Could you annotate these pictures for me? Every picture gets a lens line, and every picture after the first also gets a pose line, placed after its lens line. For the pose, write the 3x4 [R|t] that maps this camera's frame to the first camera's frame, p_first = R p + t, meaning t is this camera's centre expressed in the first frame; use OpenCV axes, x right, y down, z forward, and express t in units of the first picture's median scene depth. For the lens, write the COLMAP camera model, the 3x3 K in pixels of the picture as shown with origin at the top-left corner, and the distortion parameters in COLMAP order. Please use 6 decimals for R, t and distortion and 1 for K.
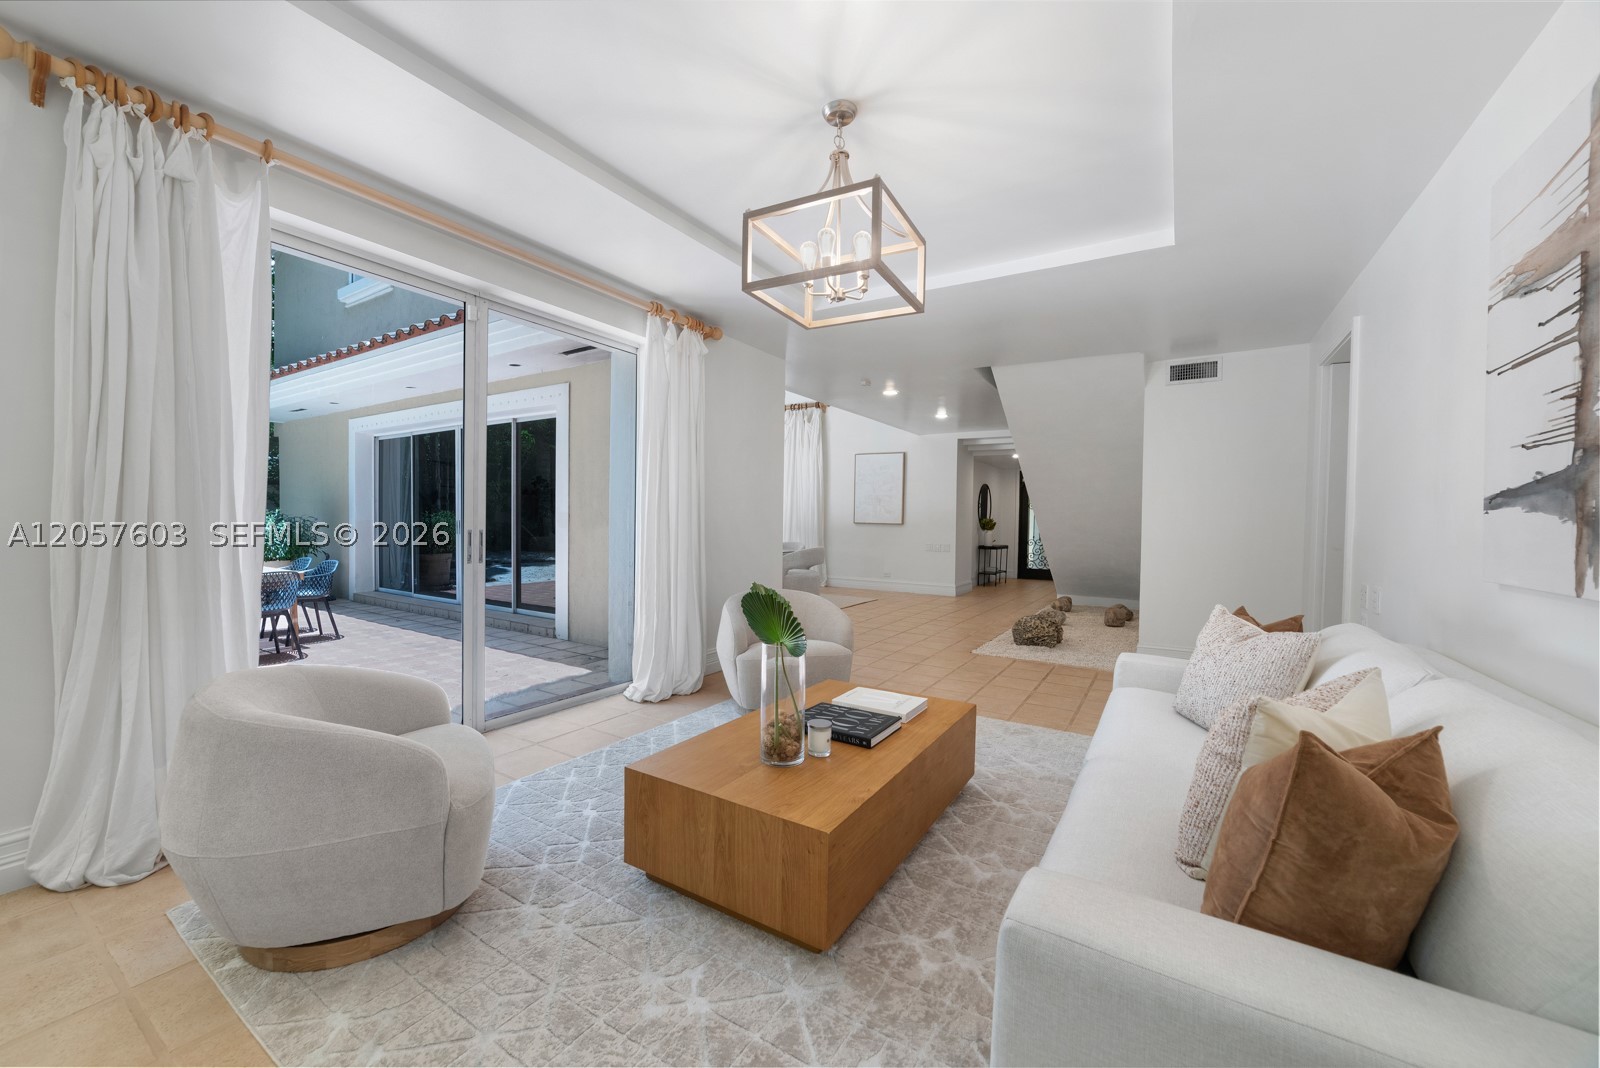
lens RADIAL K [[615.5, 0, 786.3], [0, 615.5, 536.0], [0, 0, 1]] dist [-0.024825, 0.006757]
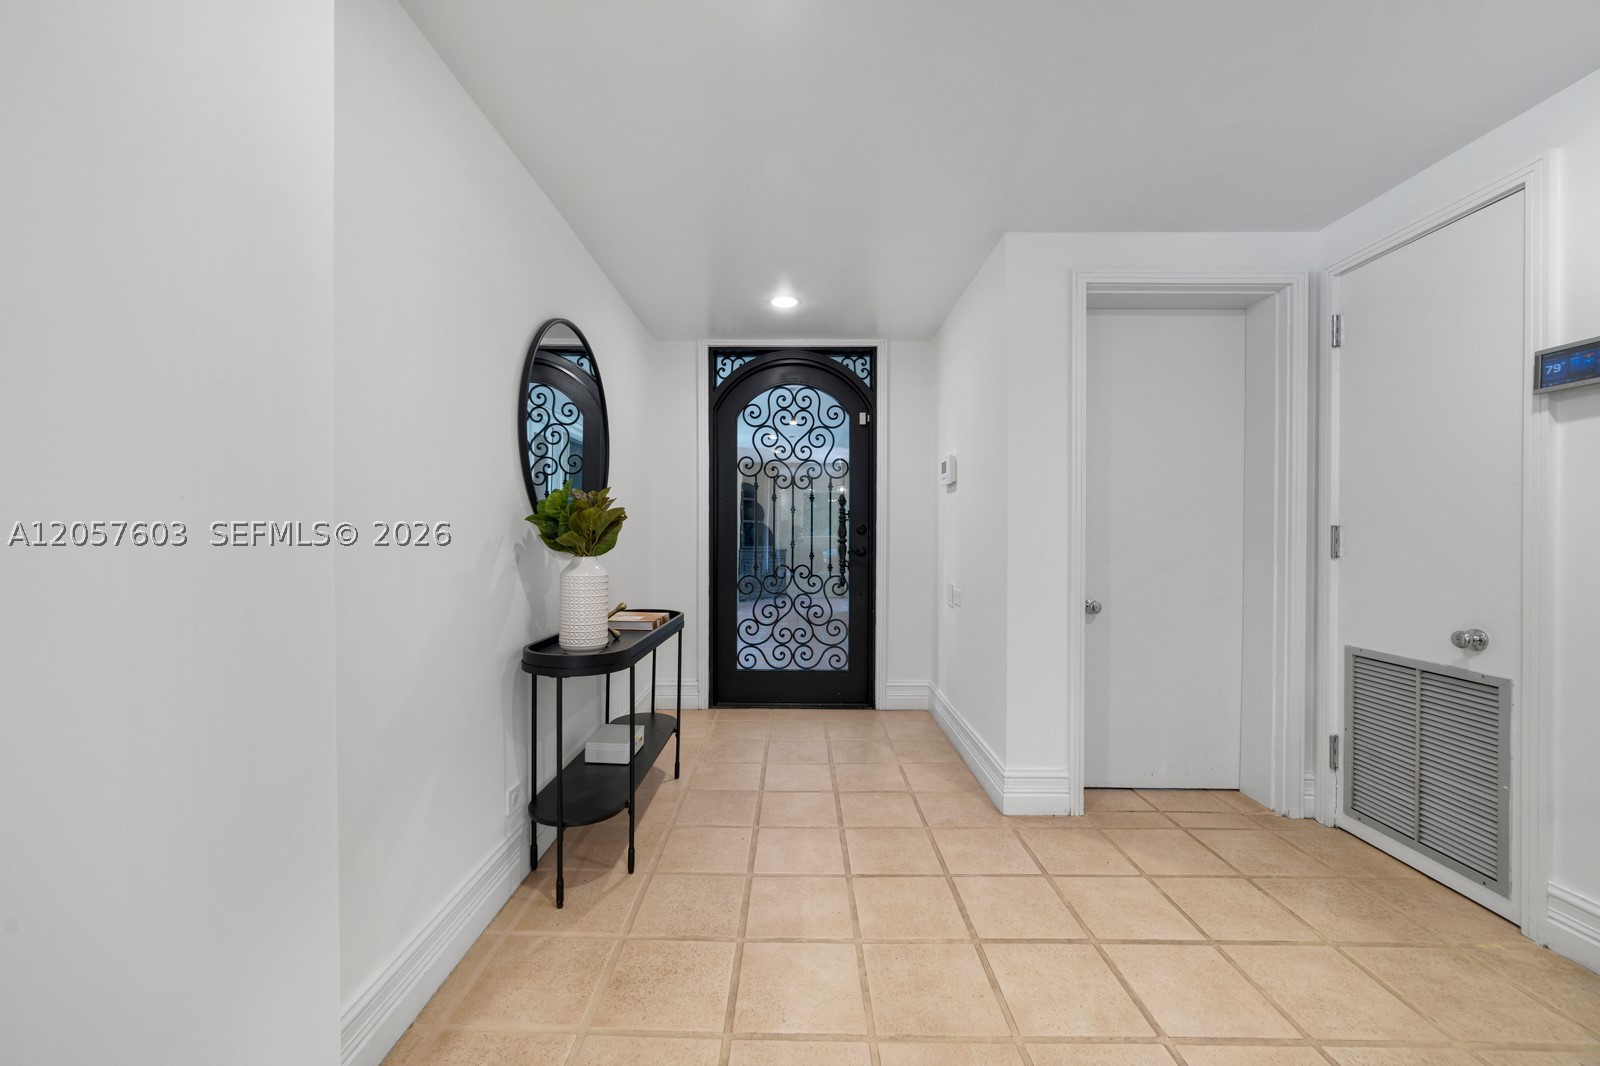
lens RADIAL K [[641.9, 0, 786.3], [0, 641.9, 529.9], [0, 0, 1]] dist [-0.053157, 0.022975]
pose [[0.852167, -0.013110, 0.523106, 1.012230], [0.026711, 0.999473, -0.018465, -0.042629], [-0.522588, 0.029708, 0.852067, 2.908203]]
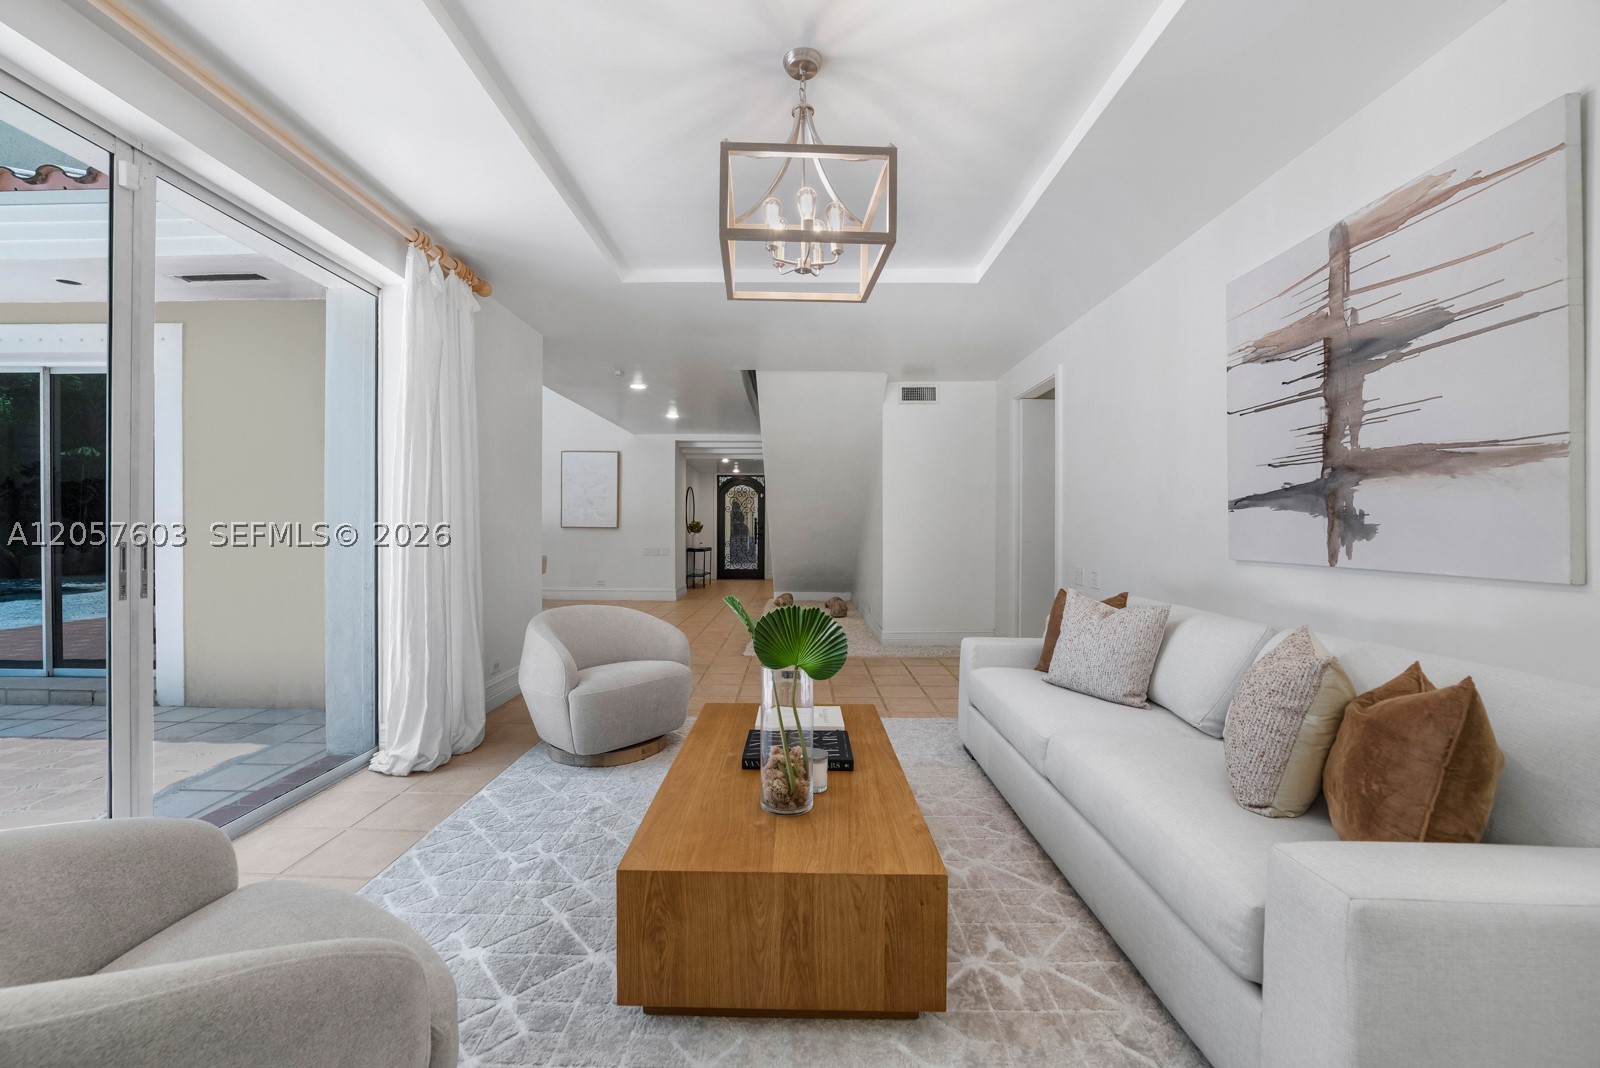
lens RADIAL K [[622.4, 0, 782.8], [0, 622.4, 531.3], [0, 0, 1]] dist [-0.025129, 0.006148]
pose [[0.854806, -0.014941, 0.518733, -0.285773], [0.022421, 0.999715, -0.008153, -0.001763], [-0.518463, 0.018599, 0.854898, 0.176325]]
